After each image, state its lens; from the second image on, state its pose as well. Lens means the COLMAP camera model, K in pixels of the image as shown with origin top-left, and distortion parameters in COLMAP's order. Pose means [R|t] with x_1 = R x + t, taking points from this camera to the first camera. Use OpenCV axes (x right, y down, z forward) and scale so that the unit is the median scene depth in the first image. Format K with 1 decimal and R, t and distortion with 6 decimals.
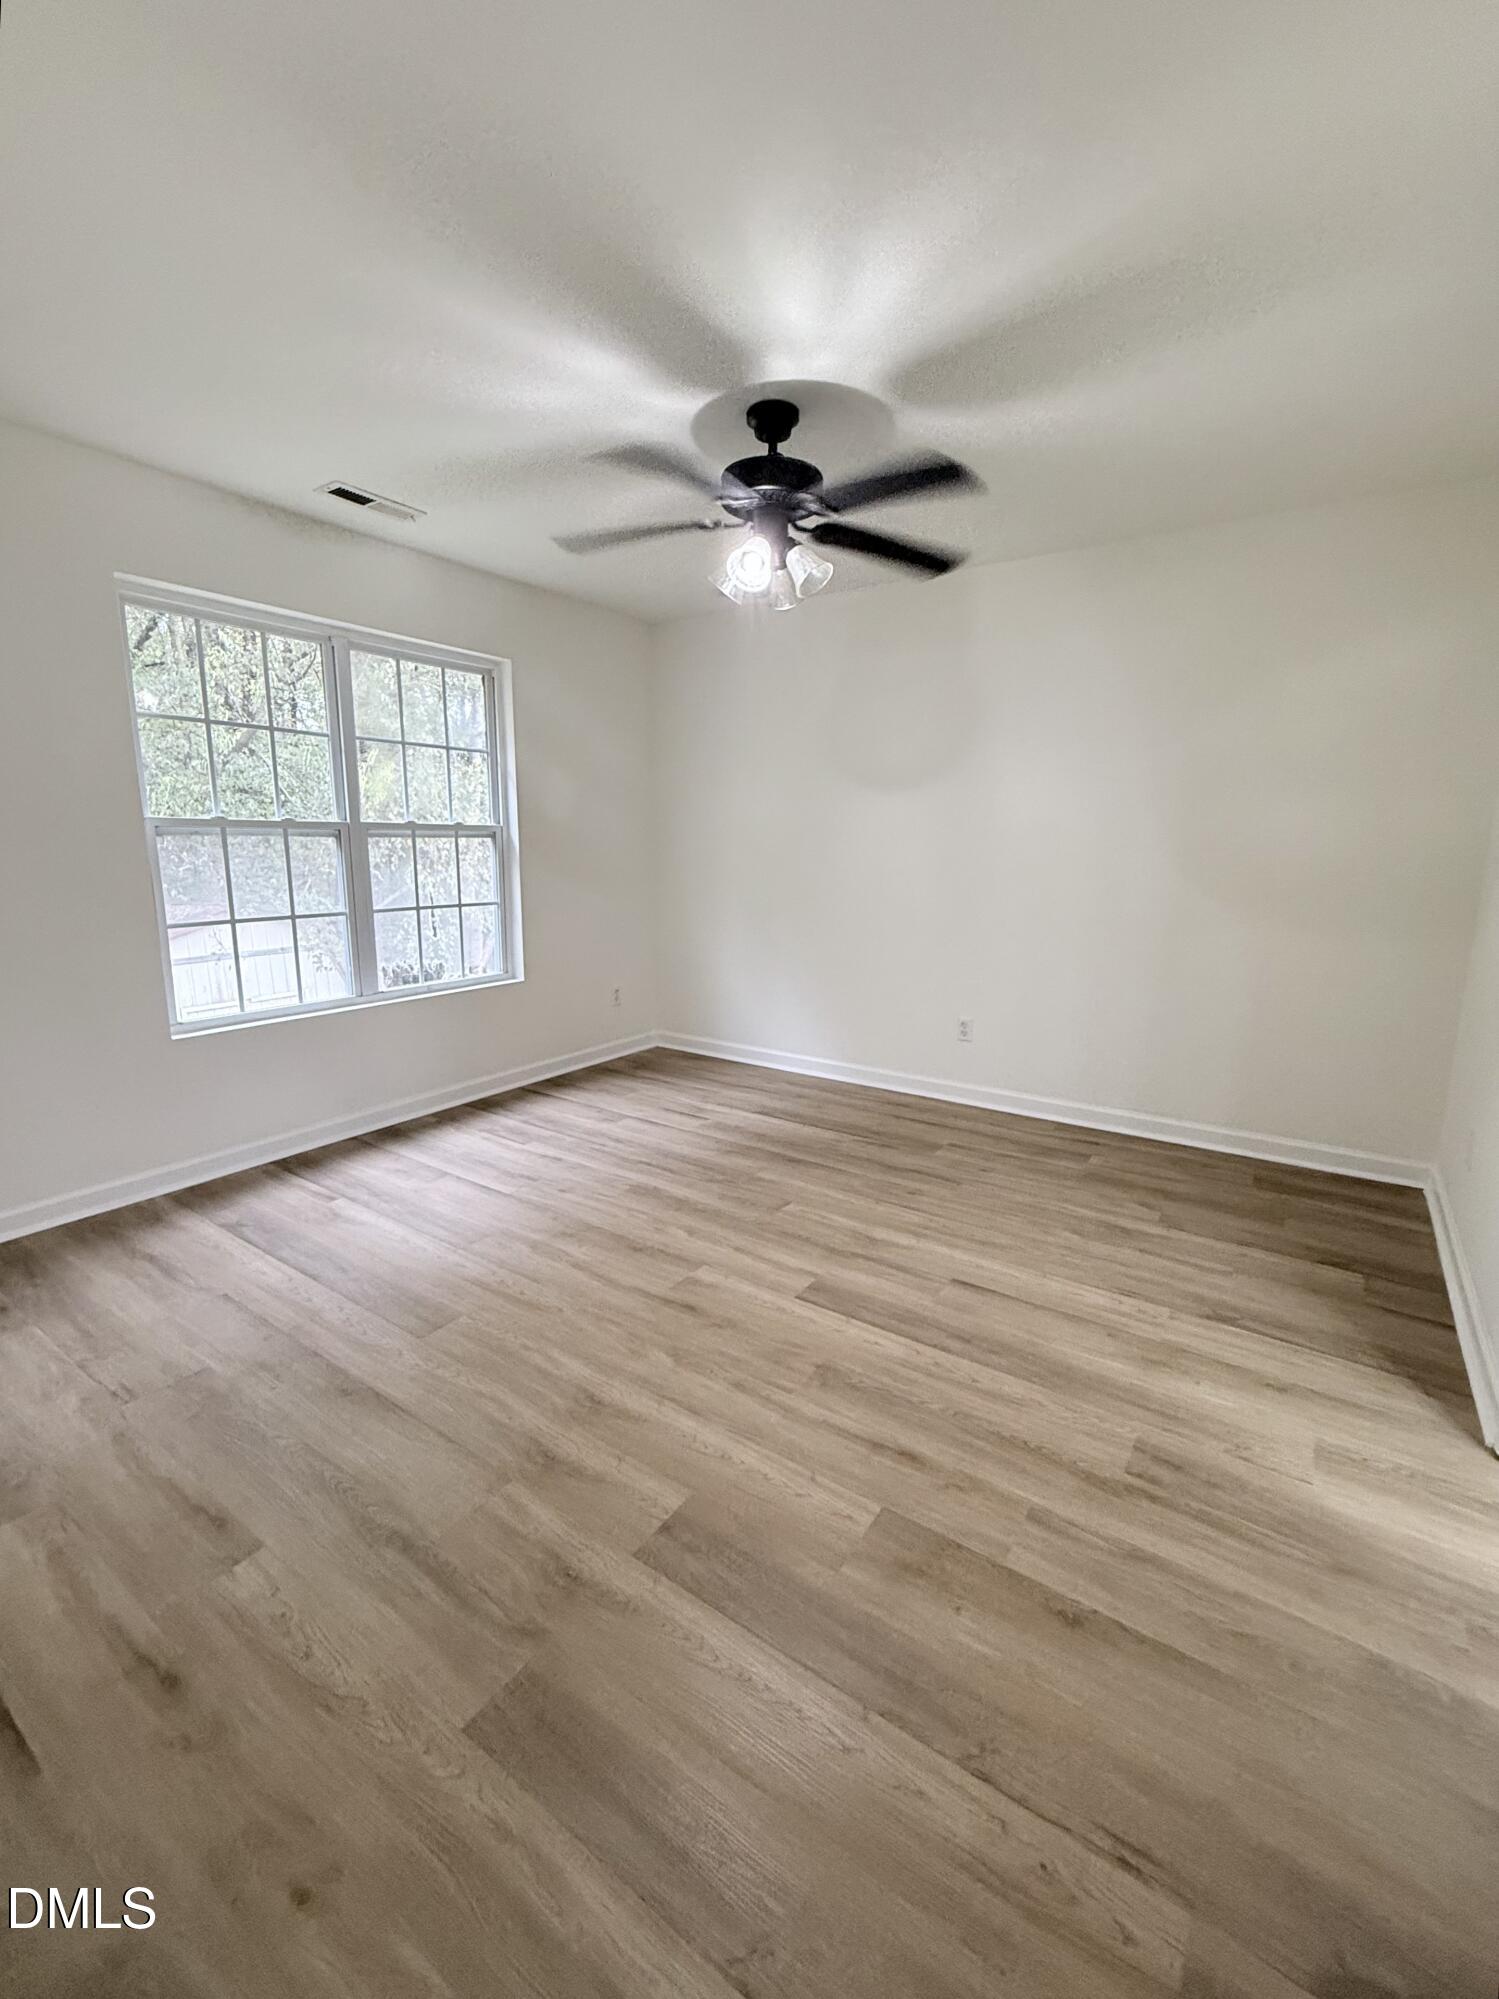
lens RADIAL K [[841.6, 0, 749.5], [0, 841.6, 999.5], [0, 0, 1]] dist [0.000421, -0.000124]
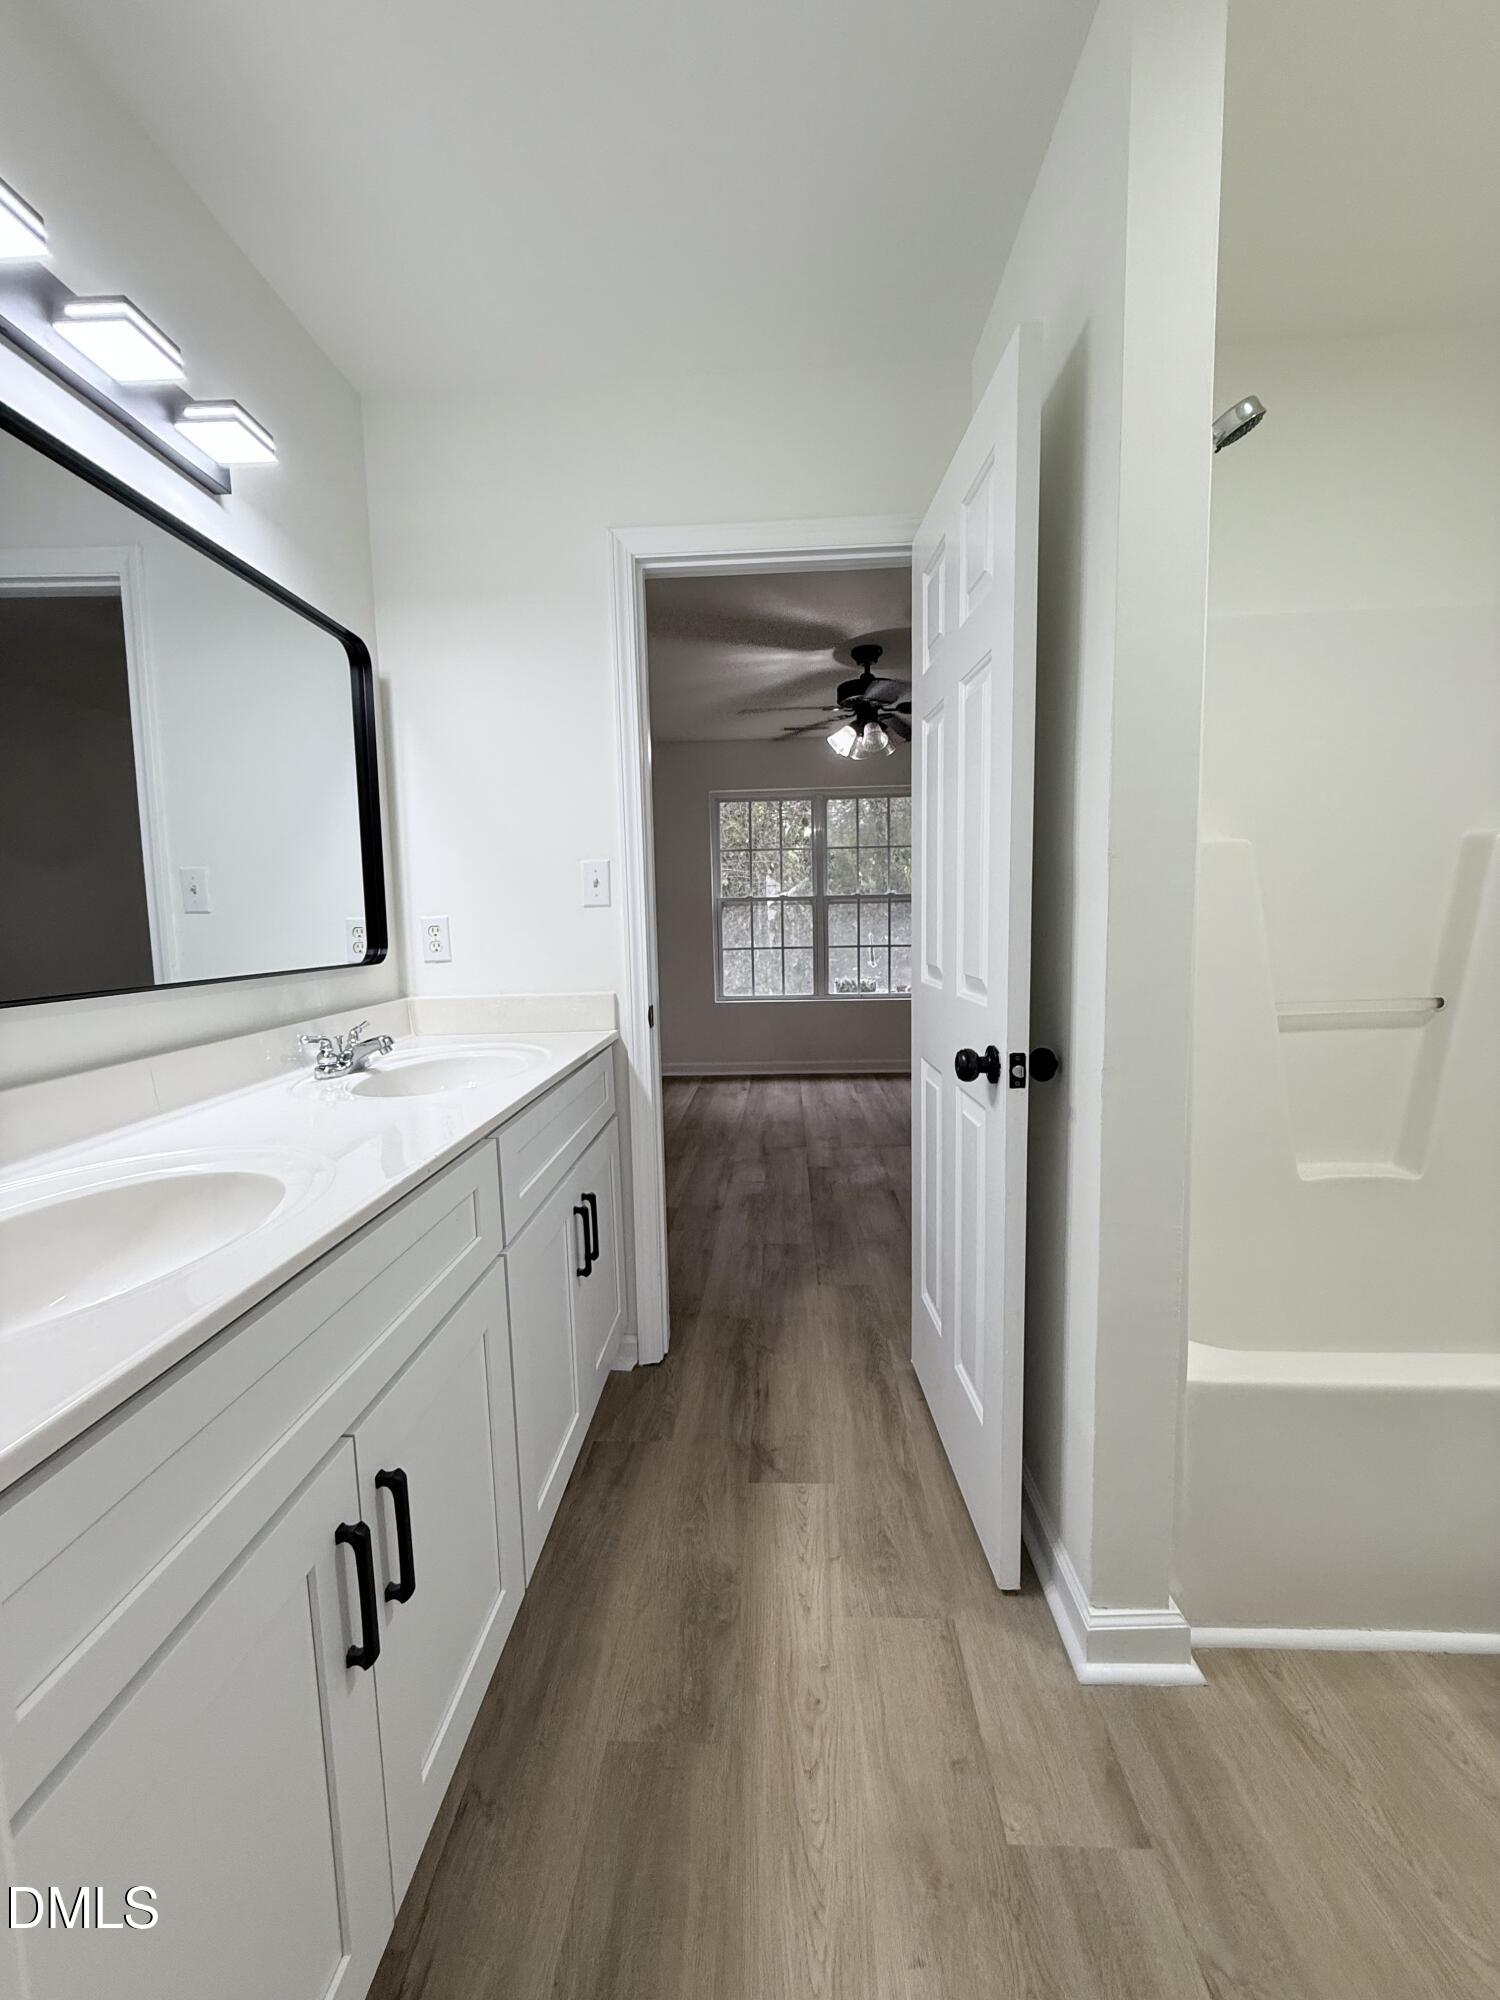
lens RADIAL K [[804.3, 0, 750.0], [0, 804.3, 1000.0], [0, 0, 1]] dist [-0.000158, -0.000037]
pose [[0.524610, 0.069598, -0.848493, 0.962878], [-0.134345, 0.990933, -0.001781, 0.030543], [0.840676, 0.114926, 0.529203, 0.011414]]
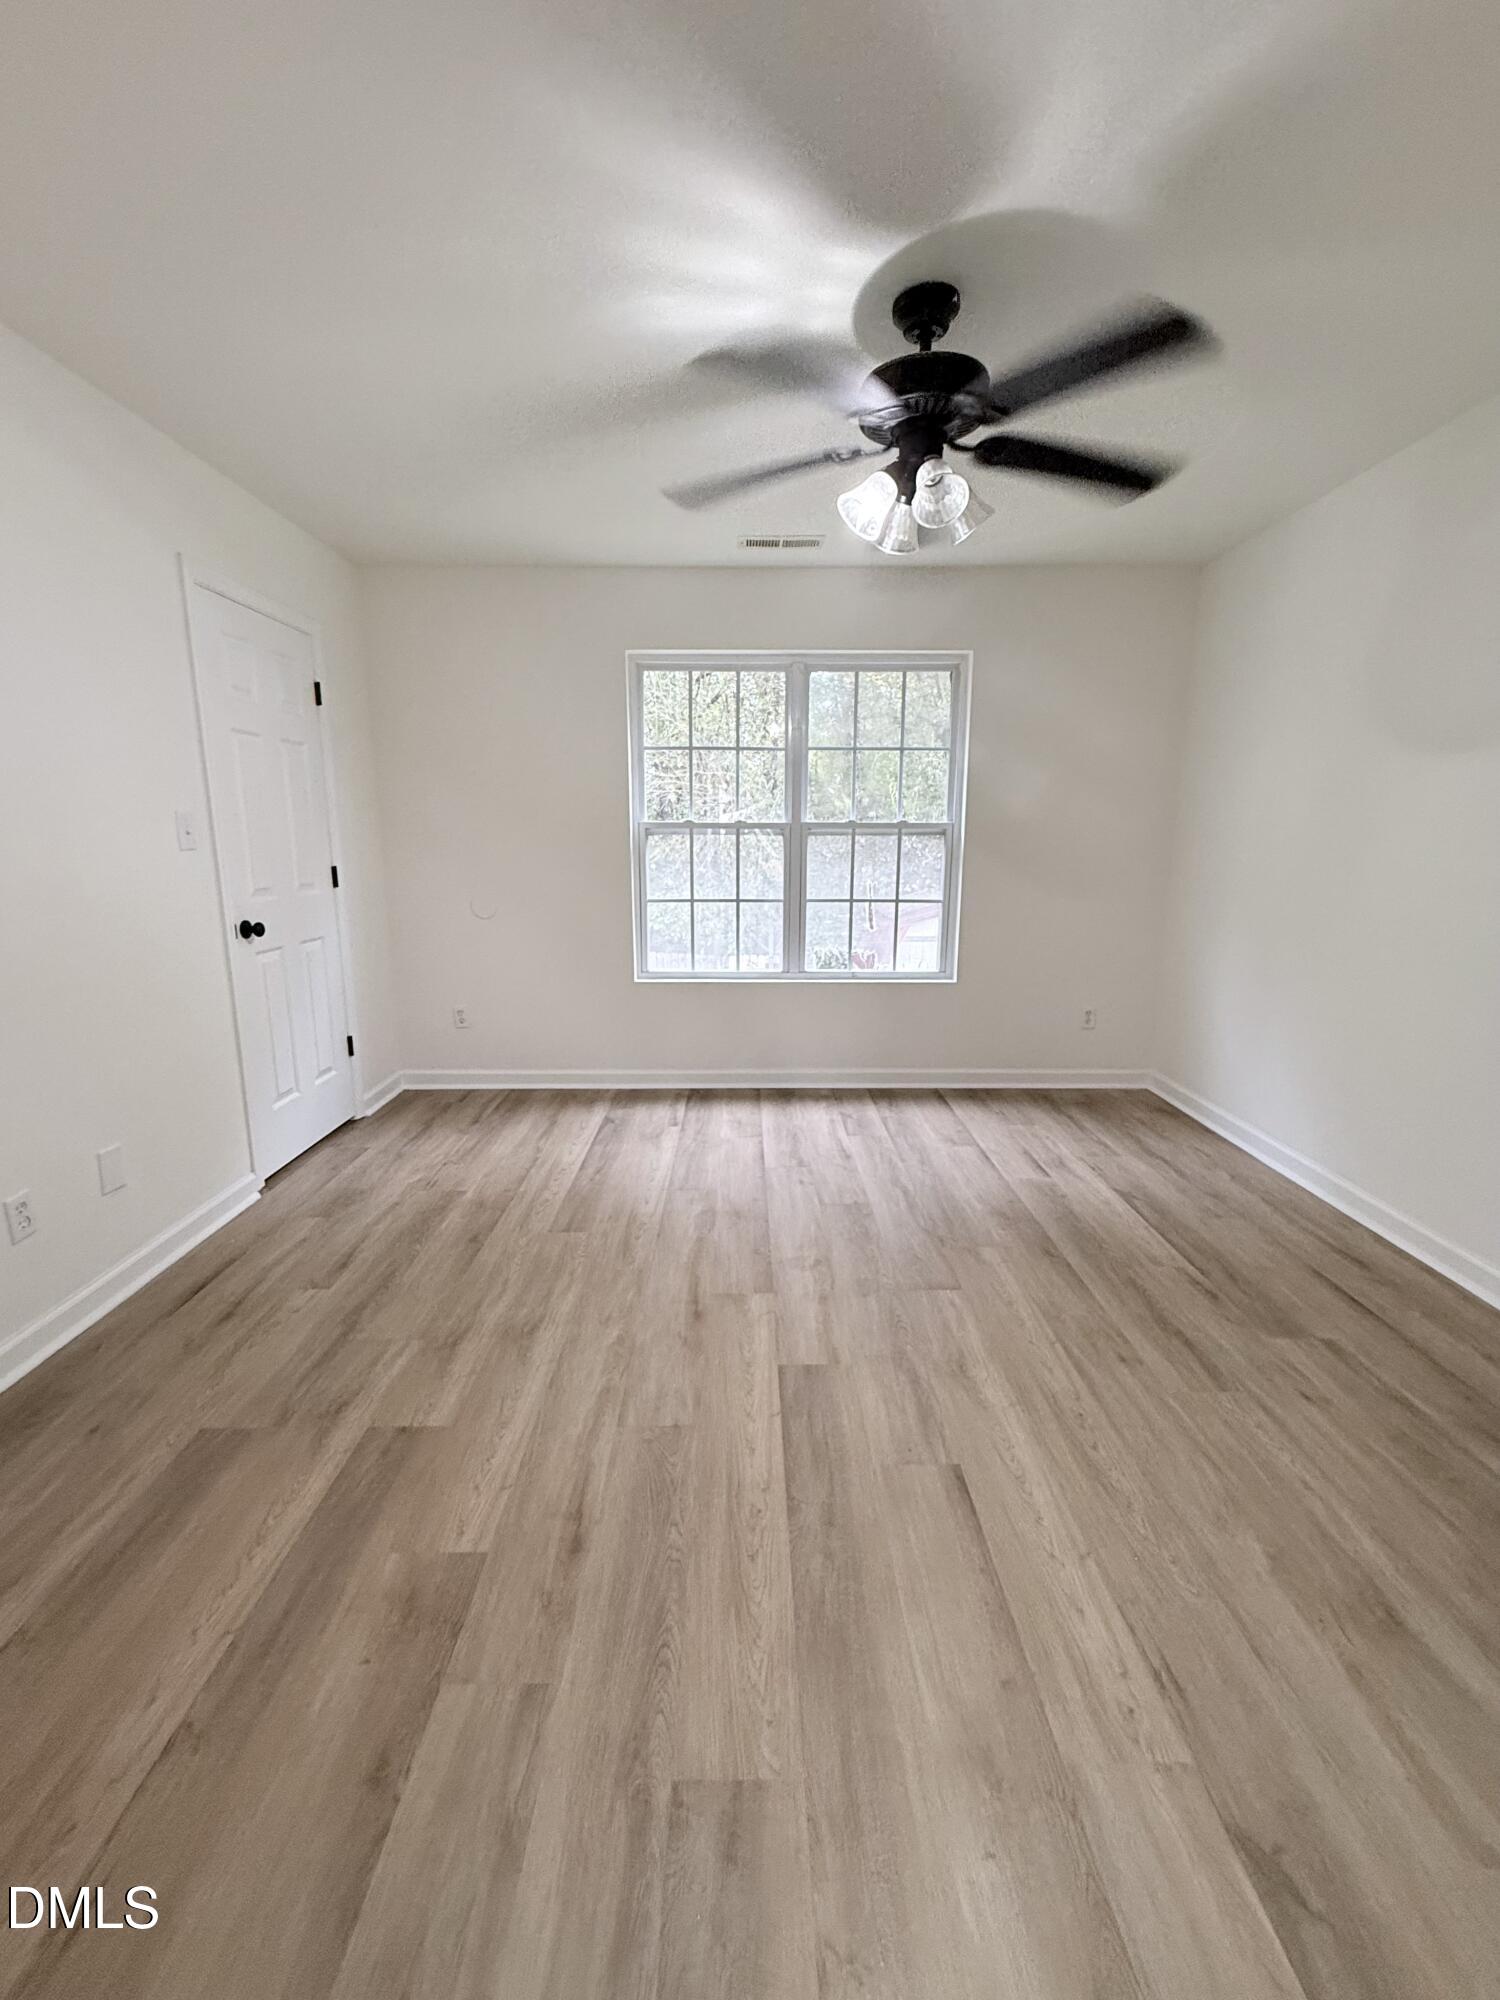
lens RADIAL K [[826.4, 0, 750.0], [0, 826.4, 1000.0], [0, 0, 1]] dist [-0.002075, -0.000177]
pose [[0.569422, 0.157217, -0.806871, 0.480613], [-0.153605, 0.984603, 0.083446, -0.059453], [0.807567, 0.076423, 0.584804, 0.325949]]
